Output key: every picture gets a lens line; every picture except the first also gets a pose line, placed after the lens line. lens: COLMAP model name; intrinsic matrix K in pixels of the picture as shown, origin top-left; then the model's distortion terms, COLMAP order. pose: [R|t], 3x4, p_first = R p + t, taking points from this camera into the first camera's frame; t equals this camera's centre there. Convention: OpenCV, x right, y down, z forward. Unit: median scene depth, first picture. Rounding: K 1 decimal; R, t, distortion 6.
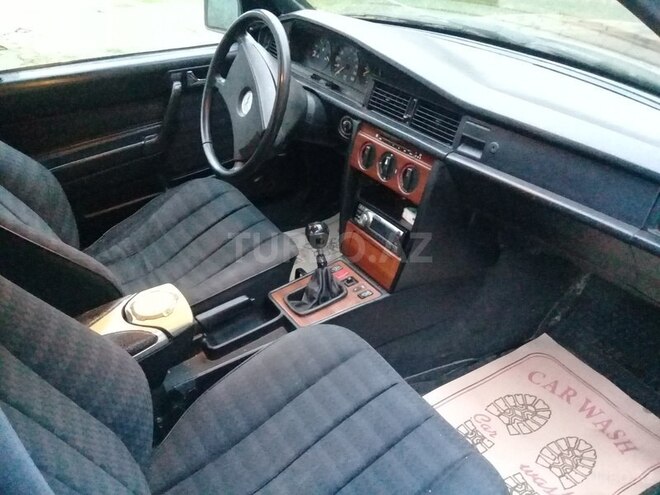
lens RADIAL K [[600.5, 0, 330.5], [0, 600.5, 250.5], [0, 0, 1]] dist [0.011737, 0.000000]
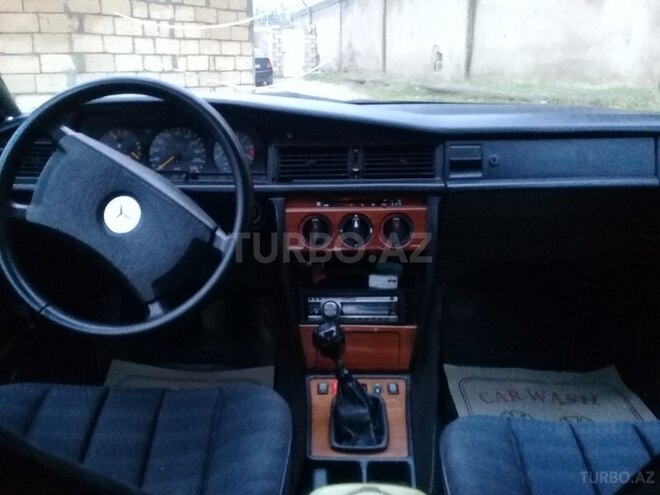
lens RADIAL K [[600.5, 0, 312.4], [0, 600.5, 242.2], [0, 0, 1]] dist [0.011737, 0.000000]
pose [[0.565544, -0.242207, 0.788350, -0.608686], [0.444500, 0.894698, -0.043994, -0.117244], [-0.694679, 0.375302, 0.613652, 0.544748]]
